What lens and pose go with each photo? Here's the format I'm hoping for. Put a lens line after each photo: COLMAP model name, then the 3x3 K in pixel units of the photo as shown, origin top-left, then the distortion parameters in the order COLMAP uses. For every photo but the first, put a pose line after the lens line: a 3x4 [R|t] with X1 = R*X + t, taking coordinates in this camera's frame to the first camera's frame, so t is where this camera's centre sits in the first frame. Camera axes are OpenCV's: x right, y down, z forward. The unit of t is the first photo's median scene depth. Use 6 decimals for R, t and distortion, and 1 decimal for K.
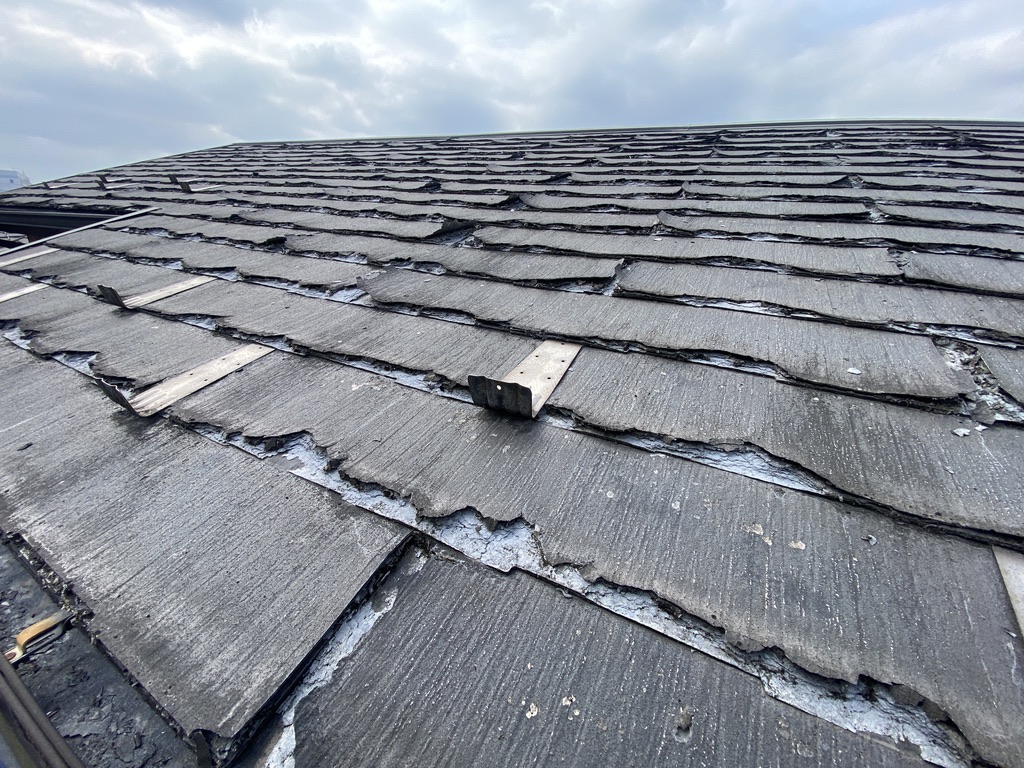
lens RADIAL K [[418.1, 0, 493.1], [0, 418.1, 386.1], [0, 0, 1]] dist [0.047545, -0.037701]
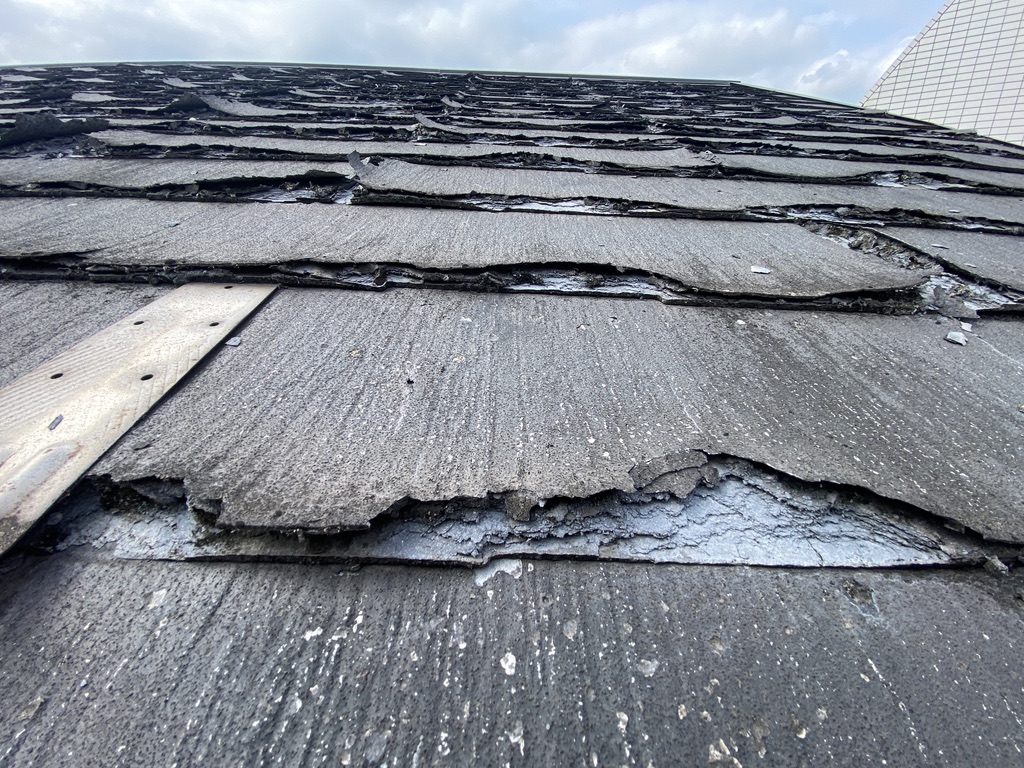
lens RADIAL K [[418.1, 0, 493.1], [0, 418.1, 386.1], [0, 0, 1]] dist [0.047545, -0.037701]
pose [[0.888330, -0.194147, 0.416145, 0.229117], [0.183754, 0.980799, 0.065327, 0.015195], [-0.420838, 0.018436, 0.906948, 0.579878]]
